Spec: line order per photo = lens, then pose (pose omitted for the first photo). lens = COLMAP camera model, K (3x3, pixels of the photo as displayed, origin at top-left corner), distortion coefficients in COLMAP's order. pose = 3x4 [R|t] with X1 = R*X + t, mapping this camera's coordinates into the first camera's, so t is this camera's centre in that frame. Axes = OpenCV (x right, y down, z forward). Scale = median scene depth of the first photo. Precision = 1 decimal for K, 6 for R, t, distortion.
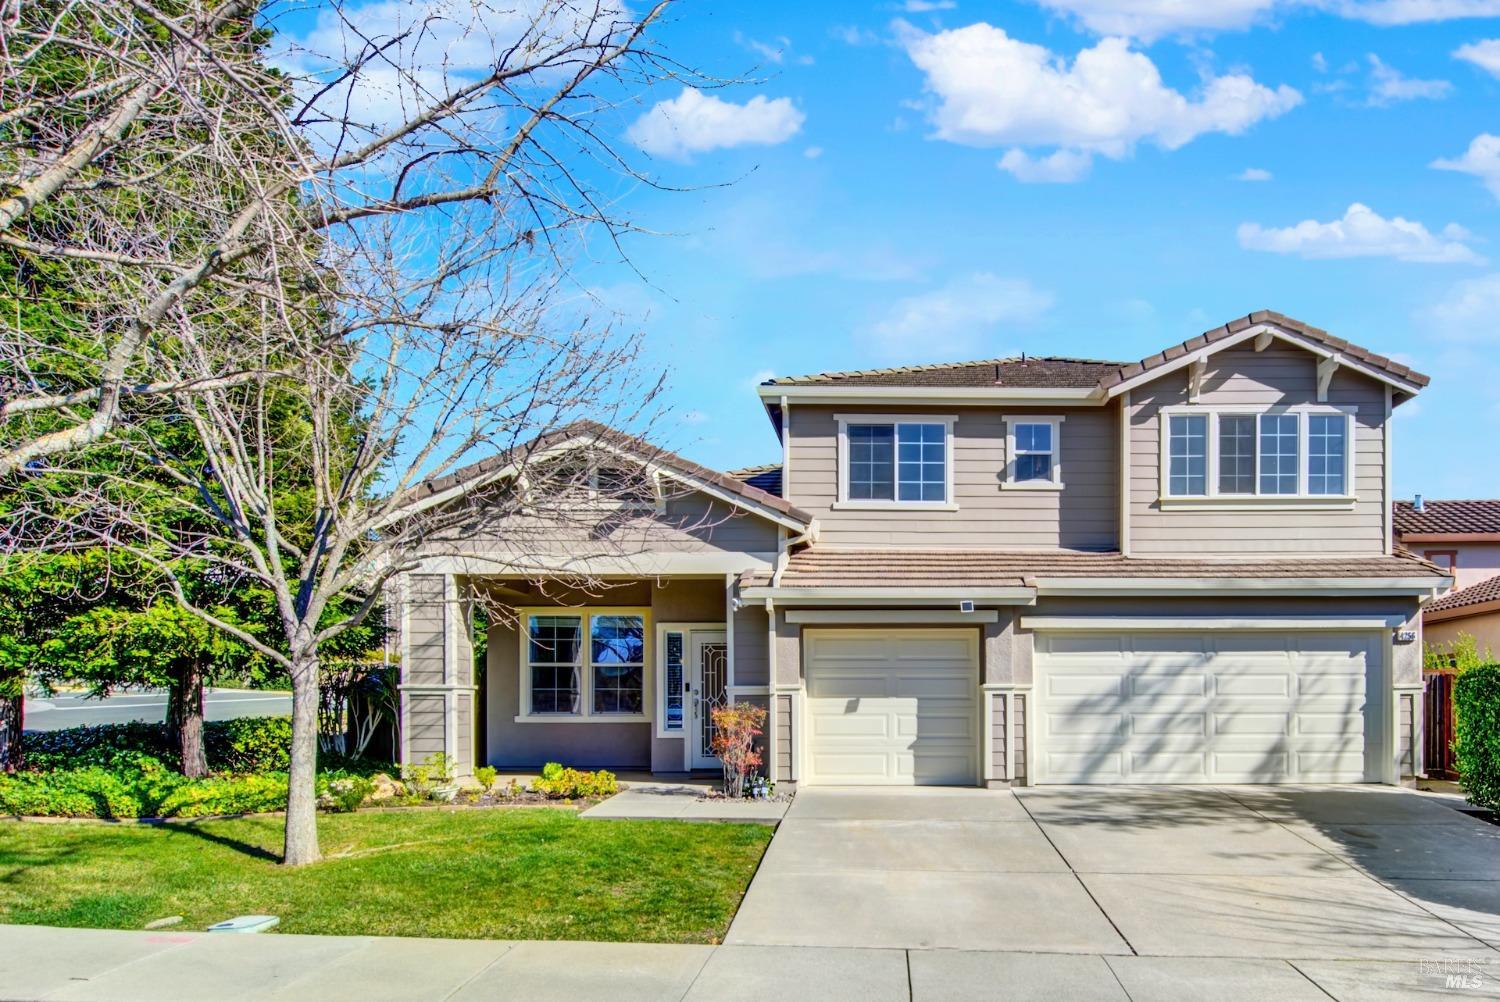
lens RADIAL K [[613.7, 0, 755.3], [0, 613.7, 500.5], [0, 0, 1]] dist [-0.000294, -0.000913]
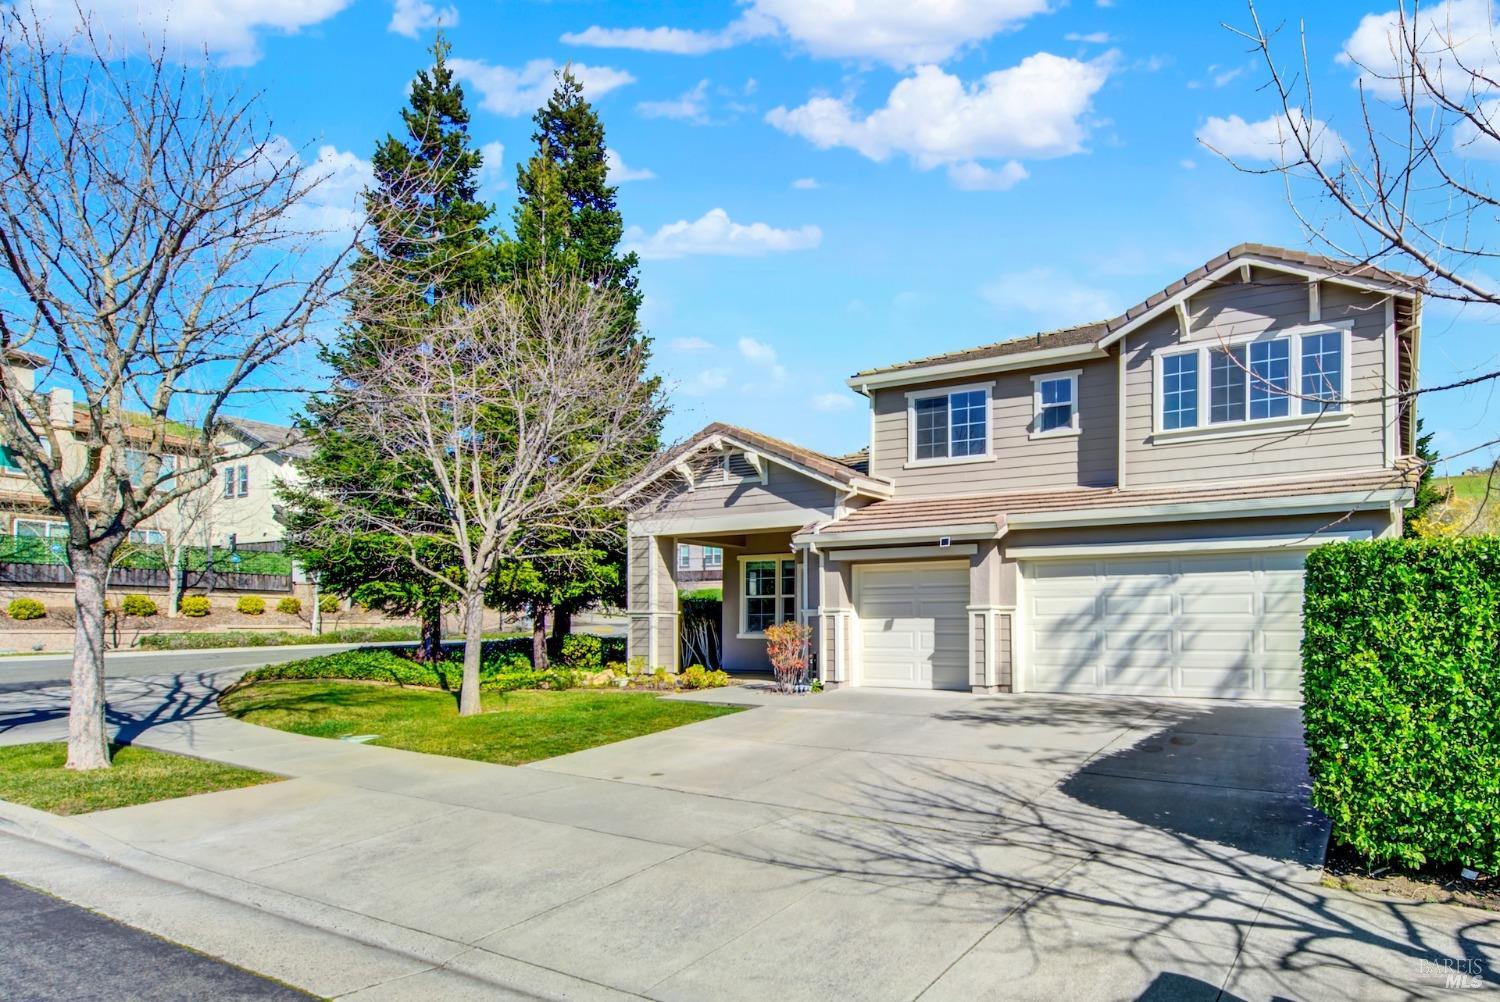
lens RADIAL K [[497.8, 0, 884.6], [0, 497.8, 455.2], [0, 0, 1]] dist [0.000097, -0.000056]
pose [[0.952394, -0.097067, -0.289004, 0.459872], [0.091831, 0.995271, -0.031655, 0.018455], [0.290710, 0.003609, 0.956805, 0.014758]]
